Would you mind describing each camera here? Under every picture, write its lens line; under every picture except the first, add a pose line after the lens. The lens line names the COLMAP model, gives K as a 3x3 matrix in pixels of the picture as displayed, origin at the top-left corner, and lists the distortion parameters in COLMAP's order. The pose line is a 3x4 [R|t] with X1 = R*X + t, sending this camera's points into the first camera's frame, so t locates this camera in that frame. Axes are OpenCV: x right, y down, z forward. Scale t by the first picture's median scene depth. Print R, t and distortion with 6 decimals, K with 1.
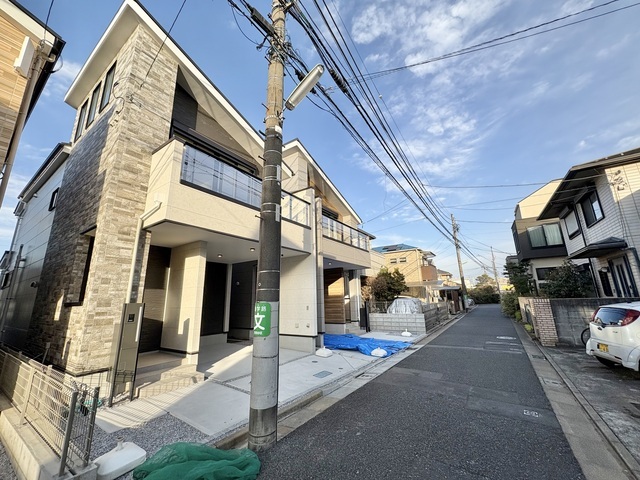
lens RADIAL K [[254.6, 0, 322.7], [0, 254.6, 241.5], [0, 0, 1]] dist [-0.002460, 0.000311]
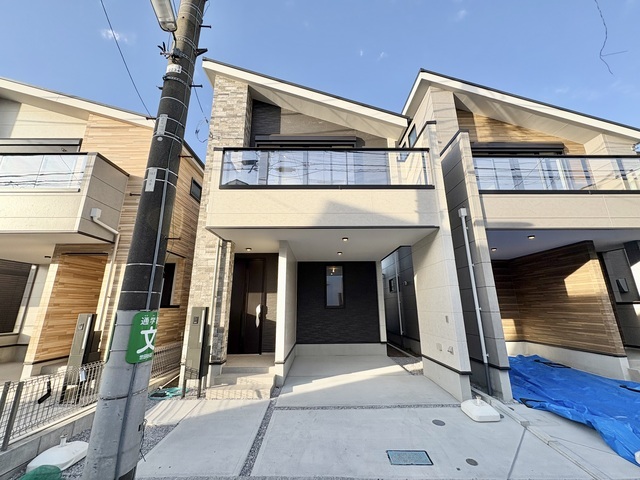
lens RADIAL K [[254.6, 0, 318.9], [0, 254.6, 240.7], [0, 0, 1]] dist [-0.002460, 0.000311]
pose [[0.566291, -0.185383, -0.803087, 0.307984], [0.178752, 0.978809, -0.099900, 0.101051], [0.804589, -0.086981, 0.587428, 0.488453]]
